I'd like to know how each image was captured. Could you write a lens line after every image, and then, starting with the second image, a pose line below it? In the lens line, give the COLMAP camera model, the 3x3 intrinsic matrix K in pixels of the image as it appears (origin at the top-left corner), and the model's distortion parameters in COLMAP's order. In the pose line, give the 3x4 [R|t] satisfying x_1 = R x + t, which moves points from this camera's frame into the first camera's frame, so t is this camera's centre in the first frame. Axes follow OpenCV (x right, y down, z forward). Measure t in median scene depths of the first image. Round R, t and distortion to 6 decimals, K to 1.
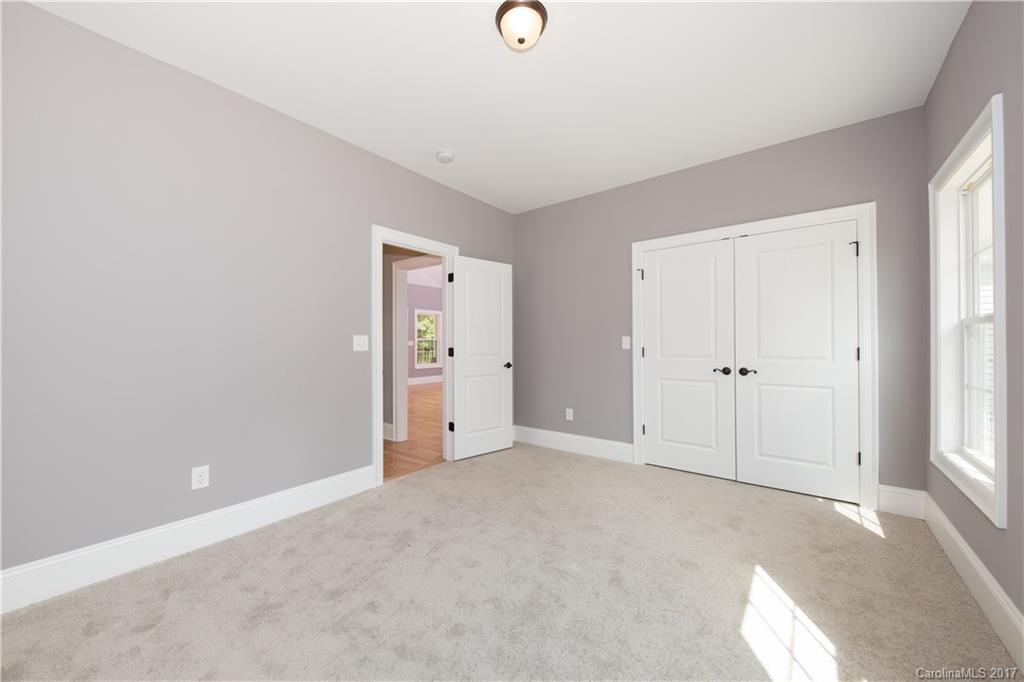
lens RADIAL K [[380.0, 0, 512.0], [0, 380.0, 341.0], [0, 0, 1]] dist [0.000059, 0.000009]
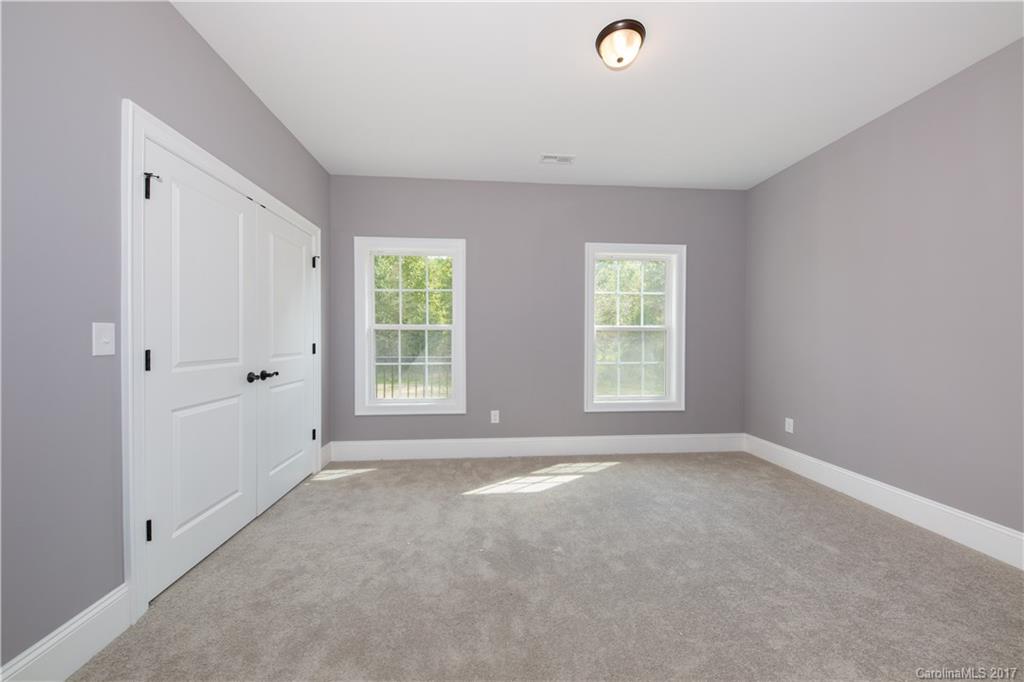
lens RADIAL K [[354.8, 0, 512.0], [0, 354.8, 341.0], [0, 0, 1]] dist [0.000113, 0.000004]
pose [[-0.681502, -0.000837, 0.731815, -0.305956], [-0.002012, 0.999998, -0.000729, 0.008114], [-0.731813, -0.001969, -0.681503, 1.157262]]
